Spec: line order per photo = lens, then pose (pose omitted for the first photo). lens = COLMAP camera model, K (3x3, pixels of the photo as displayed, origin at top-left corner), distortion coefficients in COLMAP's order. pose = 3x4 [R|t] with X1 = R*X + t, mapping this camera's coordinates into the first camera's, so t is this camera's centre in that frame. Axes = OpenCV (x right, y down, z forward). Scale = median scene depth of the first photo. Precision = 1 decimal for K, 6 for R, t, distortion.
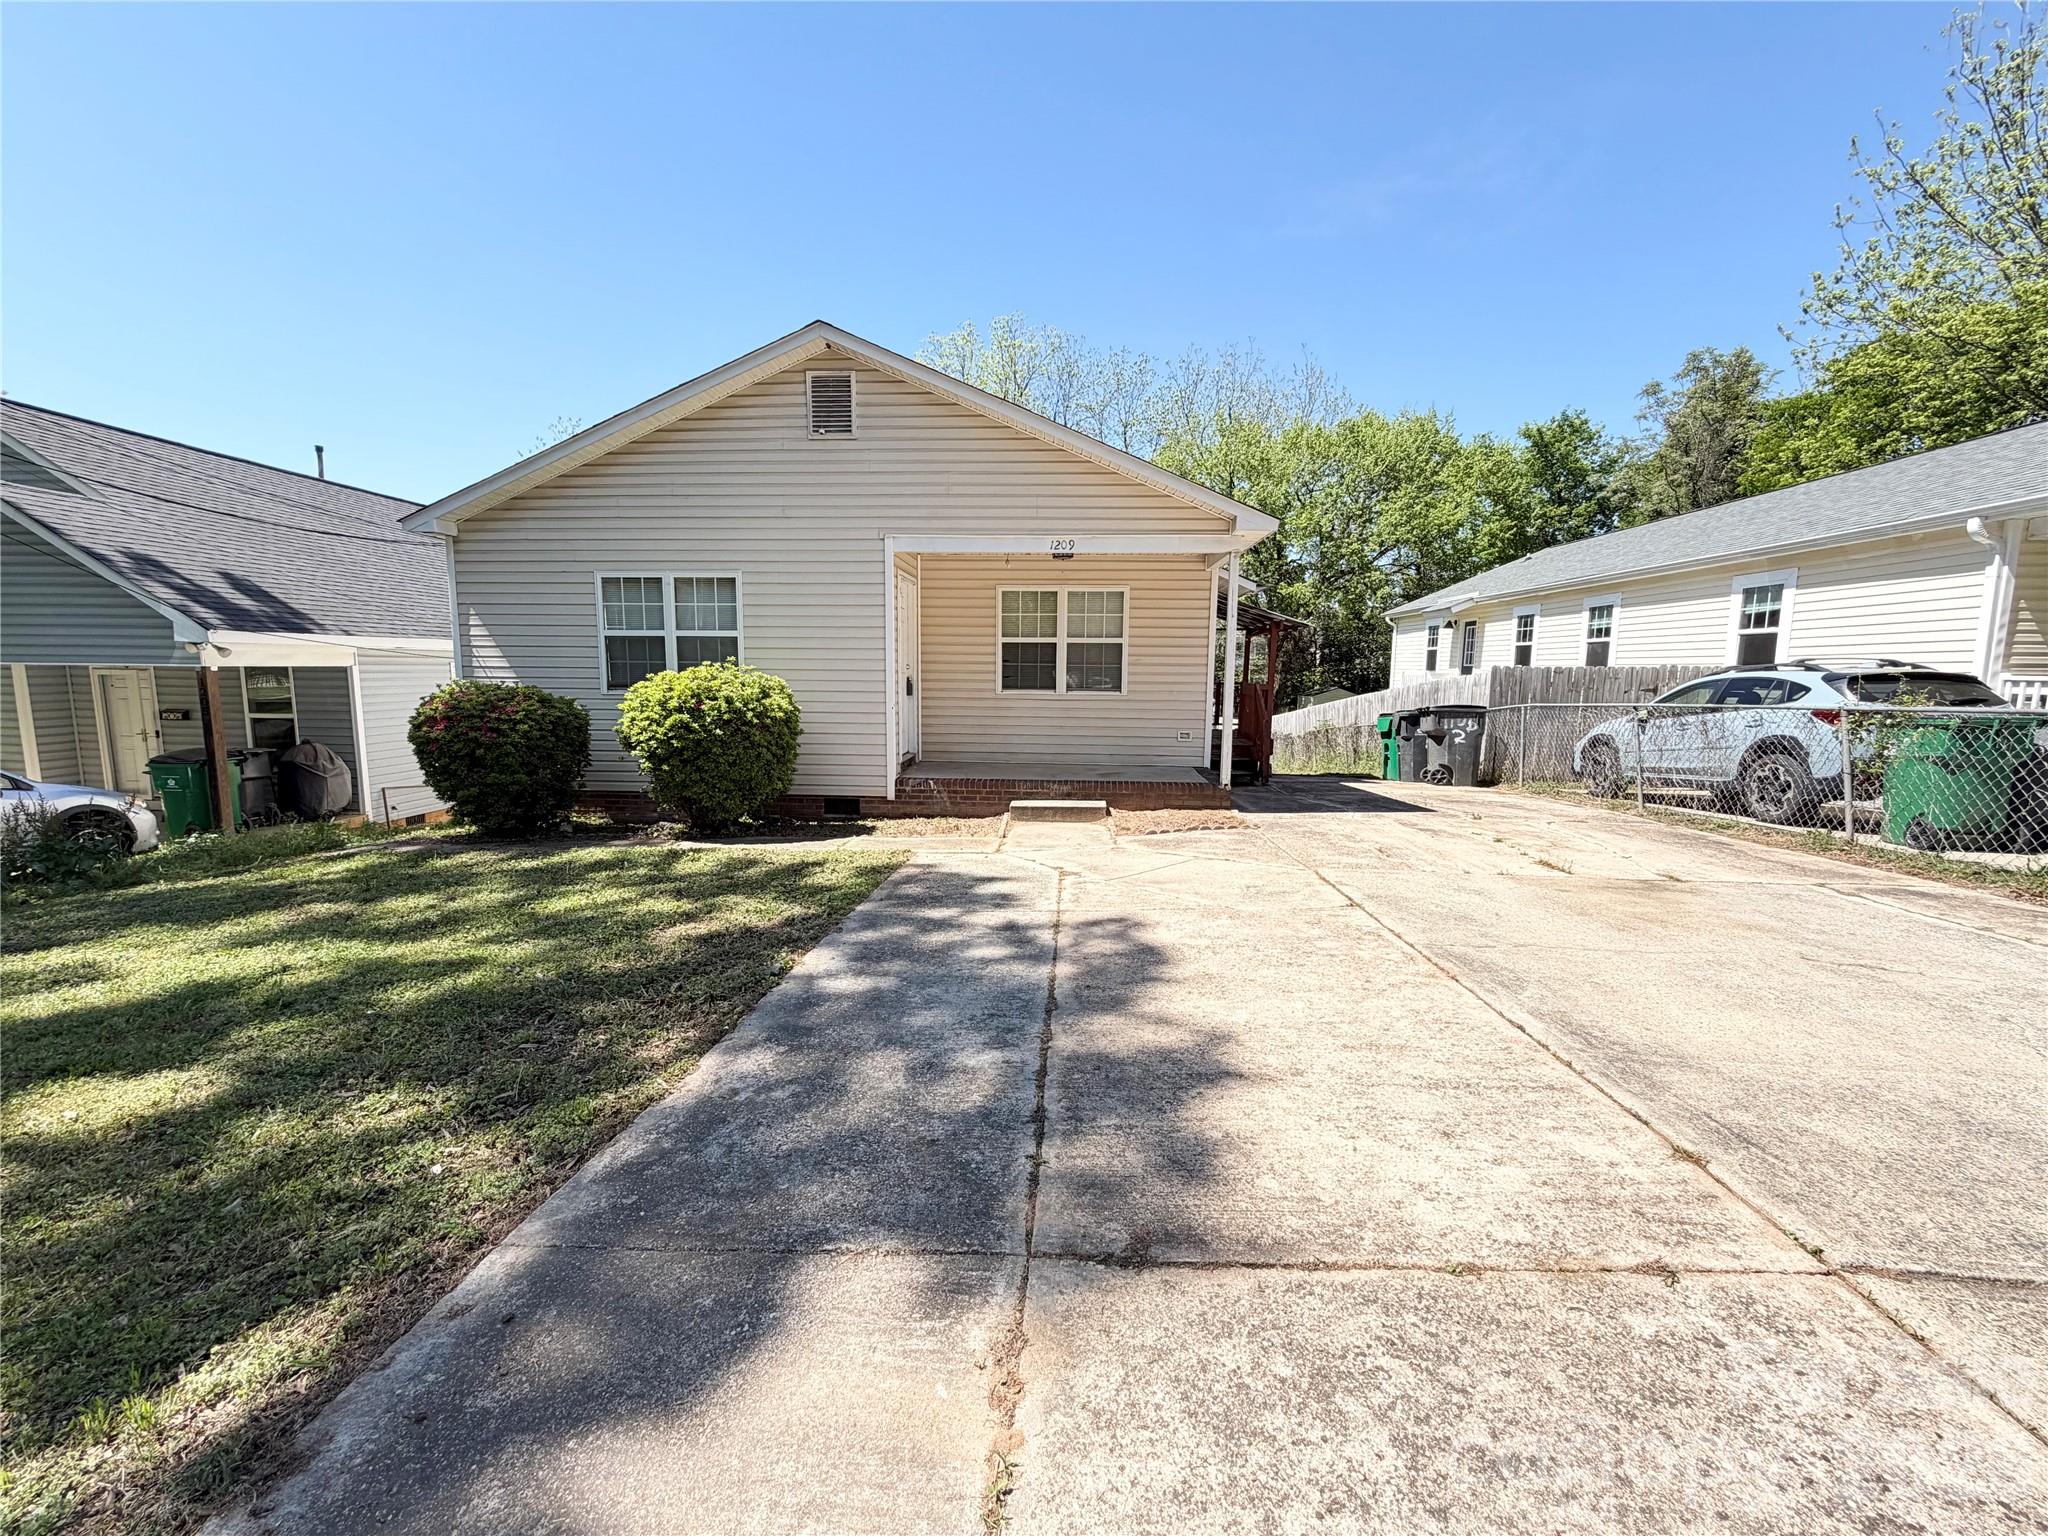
lens RADIAL K [[812.5, 0, 1013.5], [0, 812.5, 777.1], [0, 0, 1]] dist [0.001199, -0.000190]
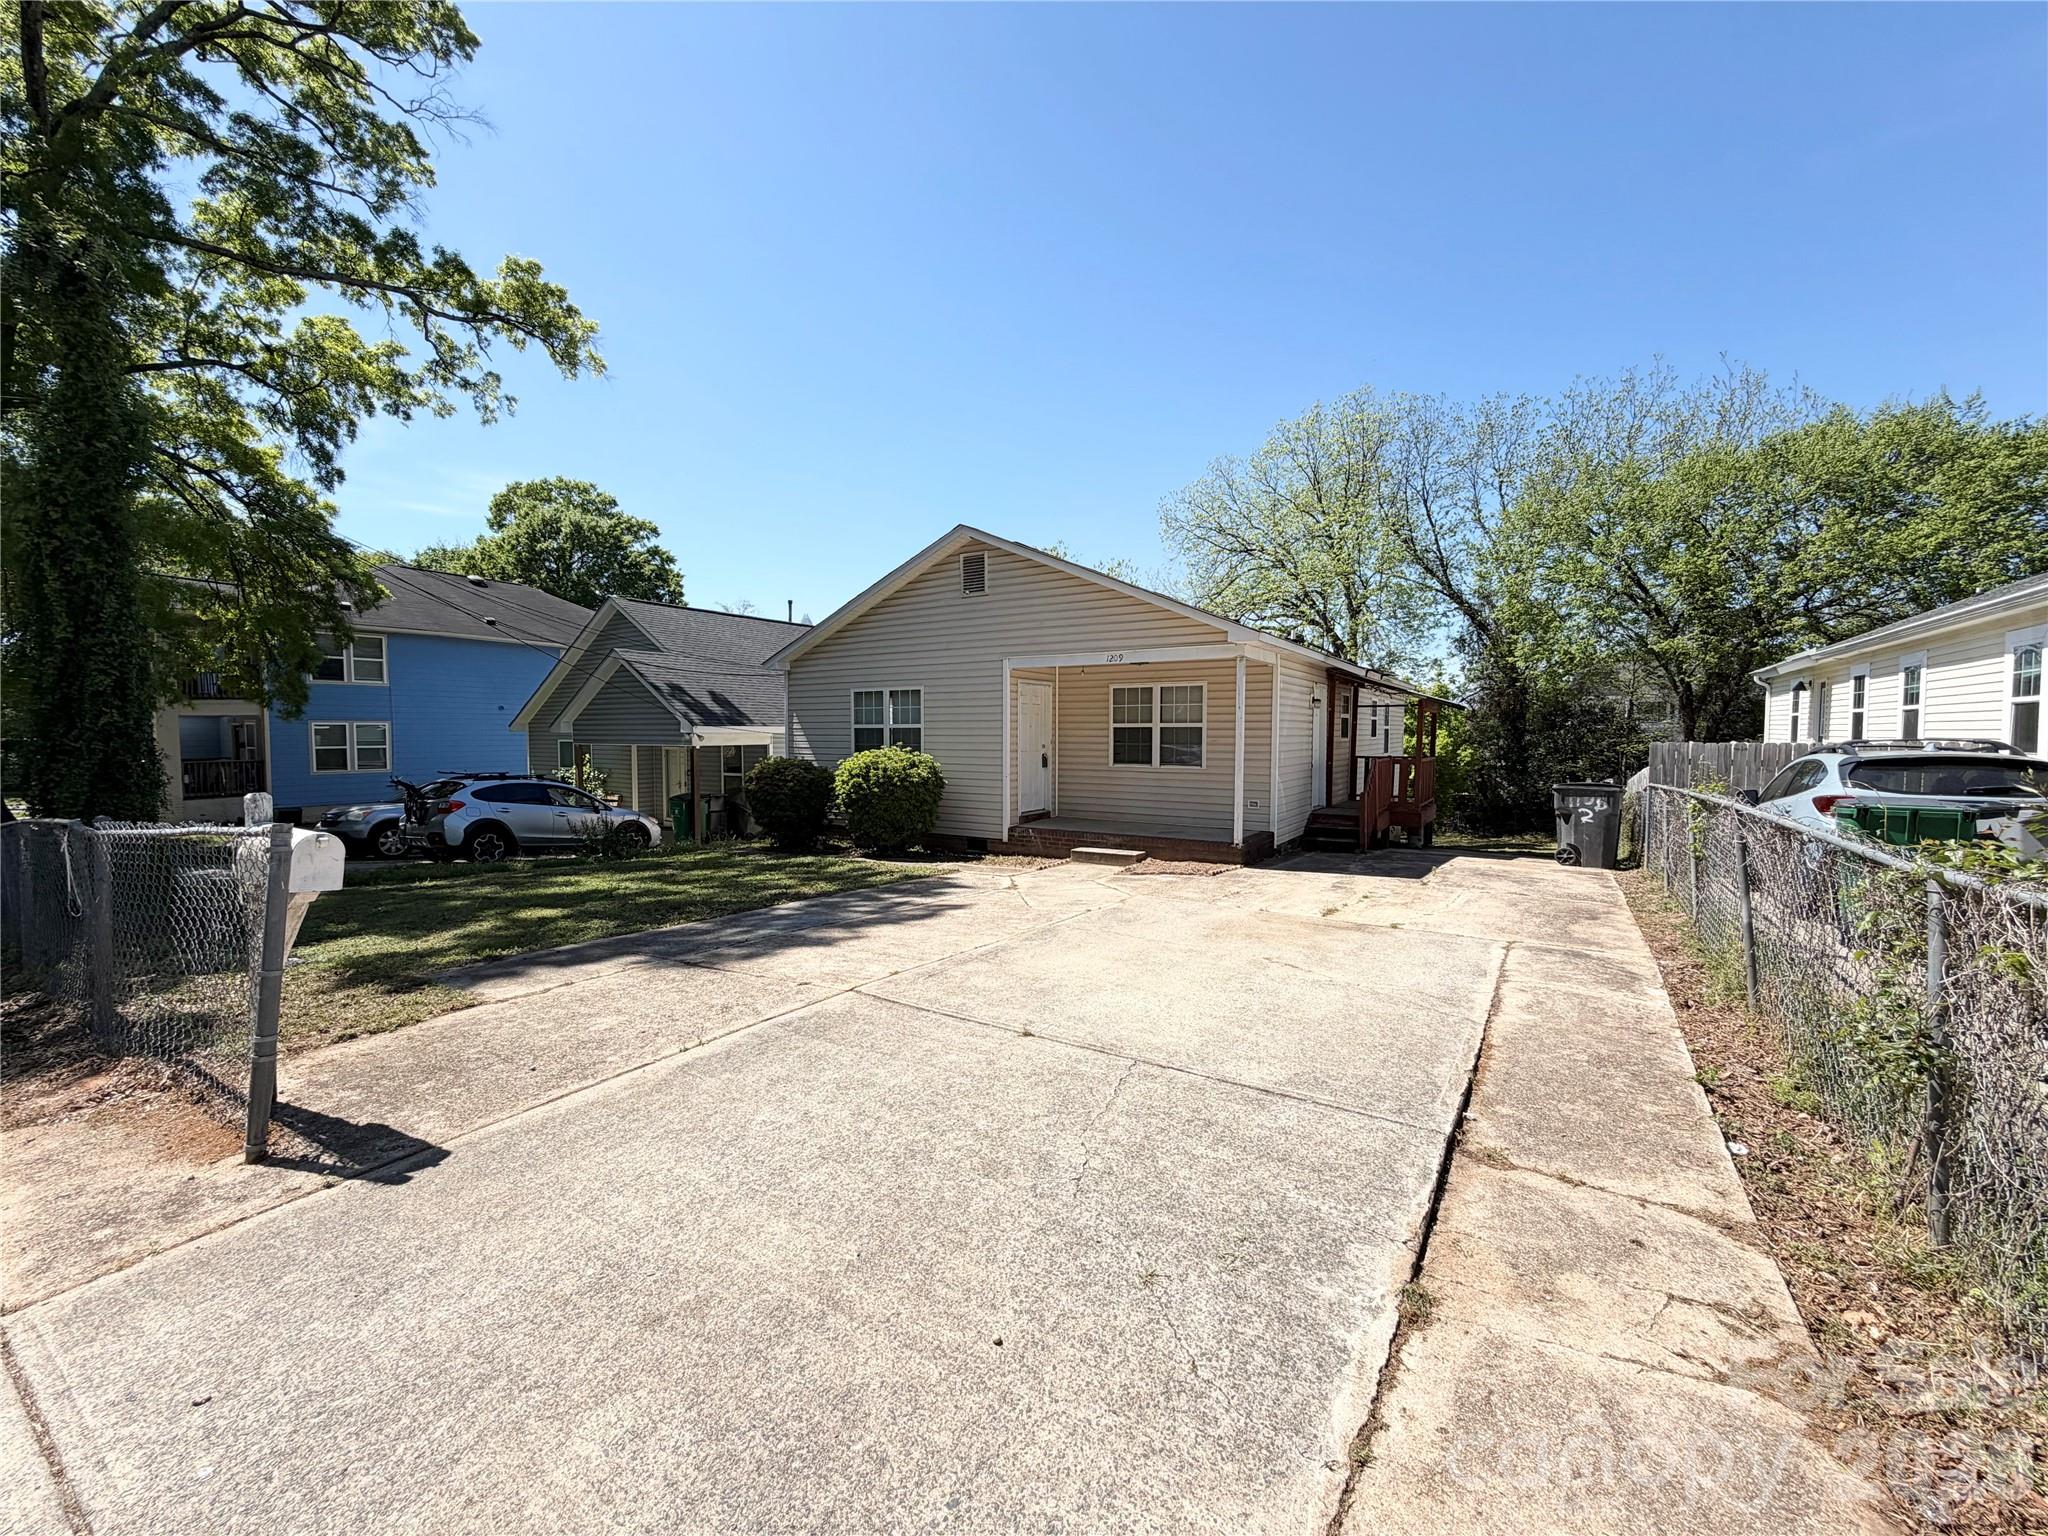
lens RADIAL K [[812.5, 0, 1012.5], [0, 812.5, 776.0], [0, 0, 1]] dist [0.001199, -0.000190]
pose [[0.874204, 0.016557, -0.485276, 0.538671], [-0.055956, 0.996195, -0.066814, 0.007674], [0.482323, 0.085563, 0.871805, -0.224769]]
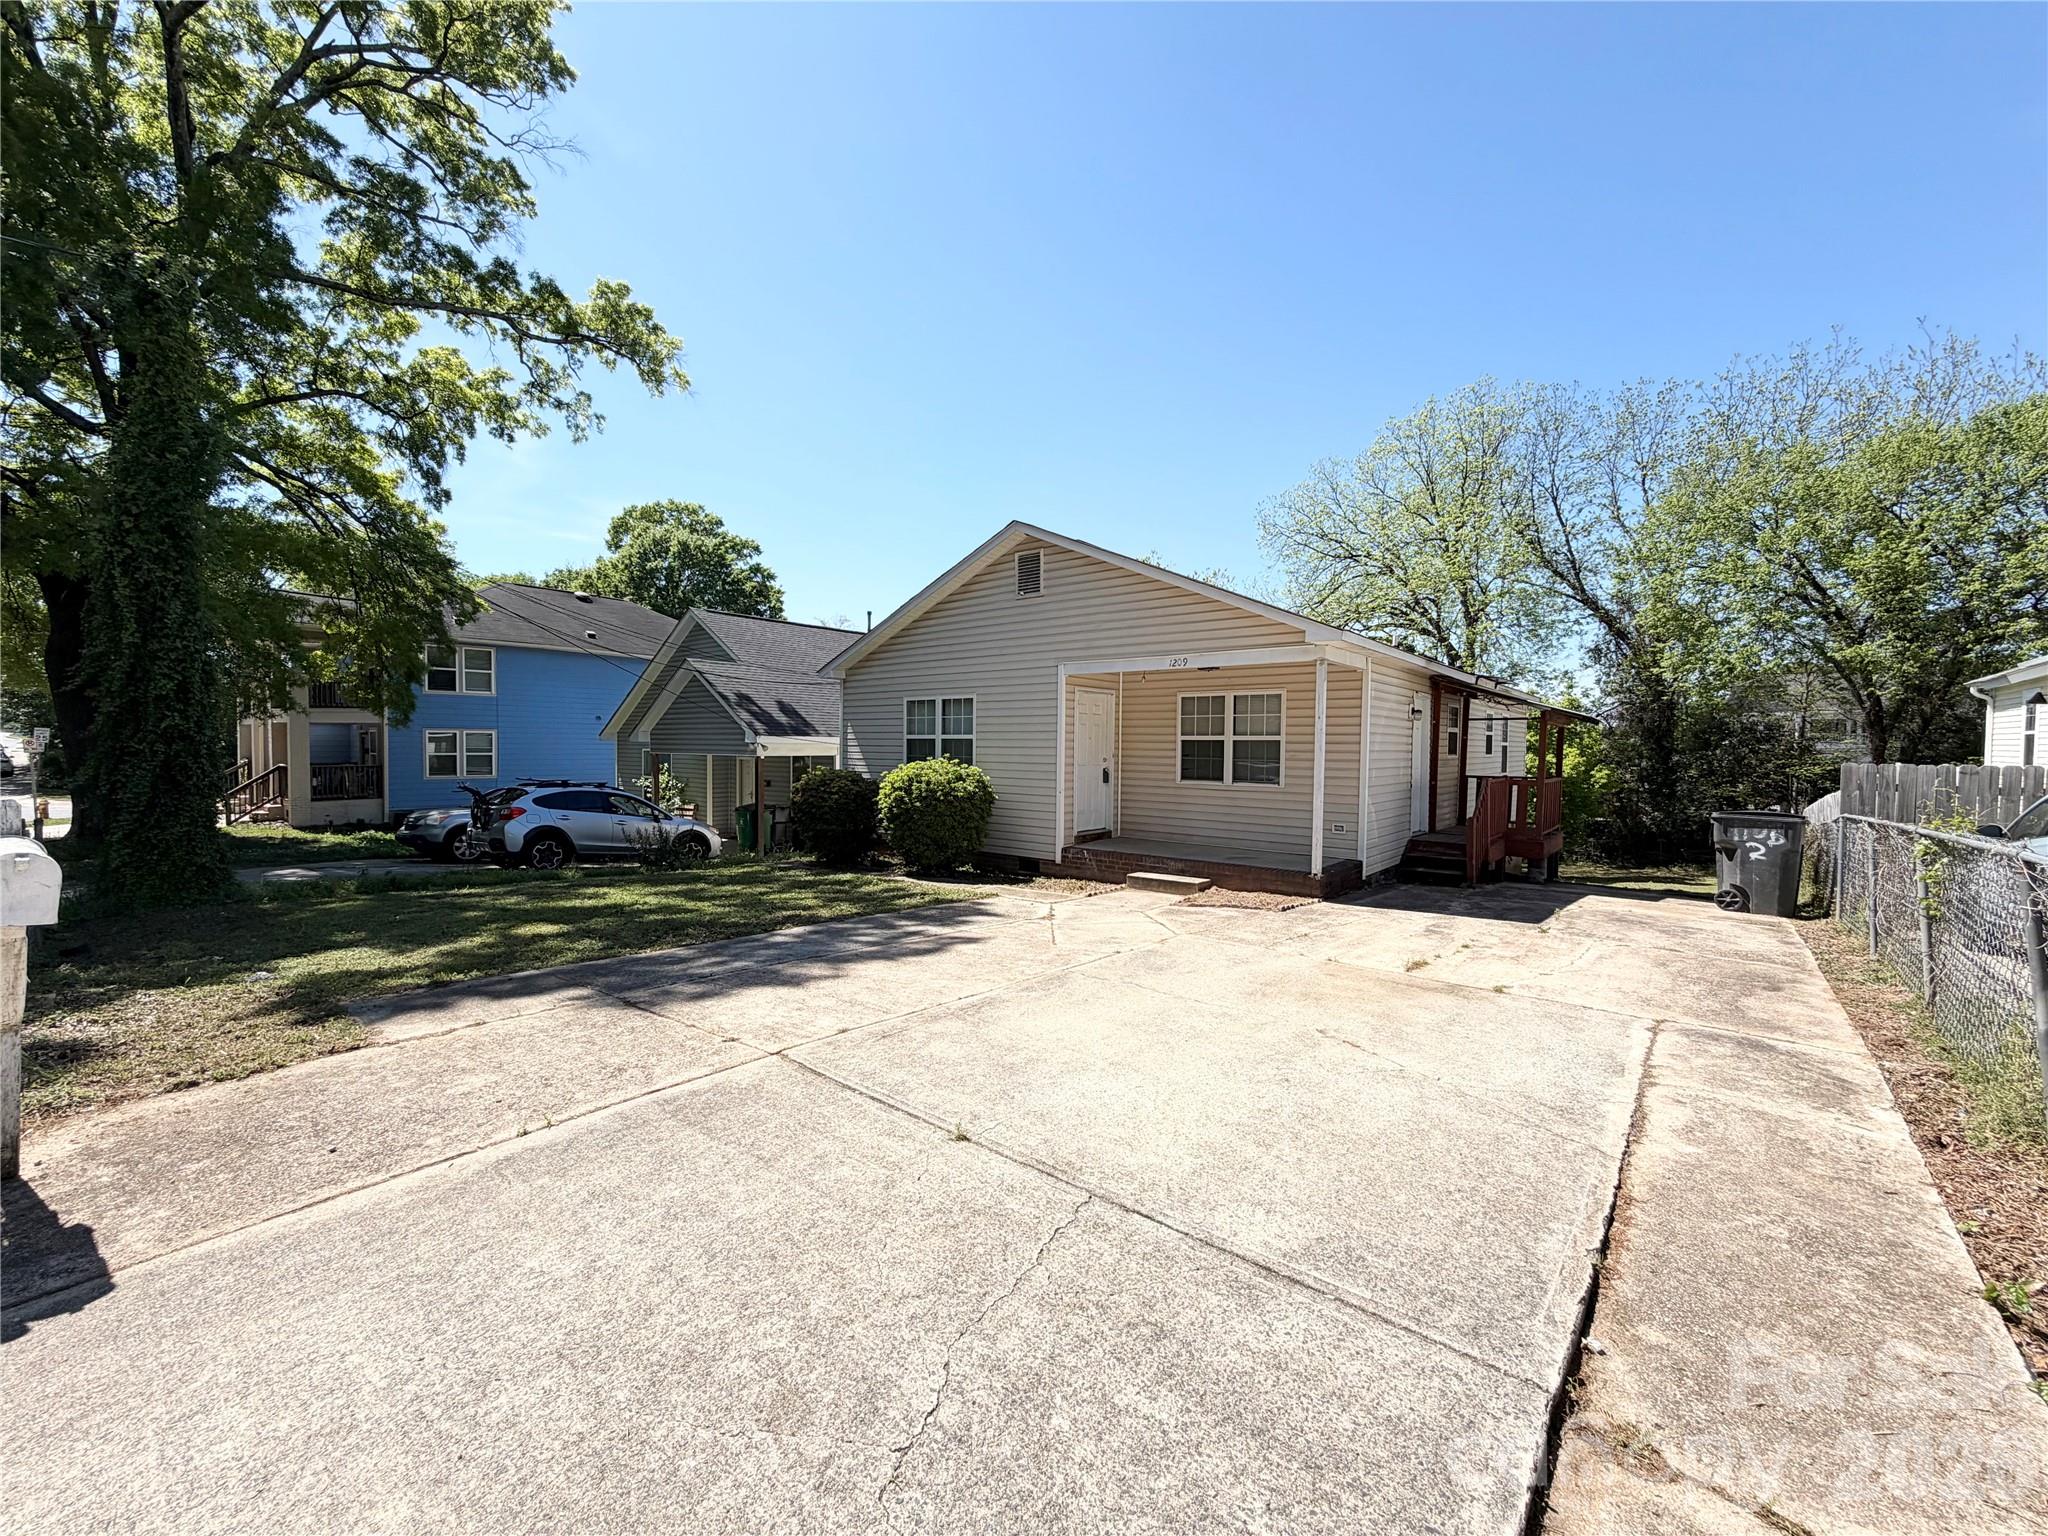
lens RADIAL K [[812.5, 0, 1013.2], [0, 812.5, 774.4], [0, 0, 1]] dist [0.001199, -0.000190]
pose [[0.810554, 0.018531, -0.585370, 0.542182], [-0.079419, 0.993745, -0.078513, -0.005475], [0.580254, 0.110129, 0.806956, -0.093955]]
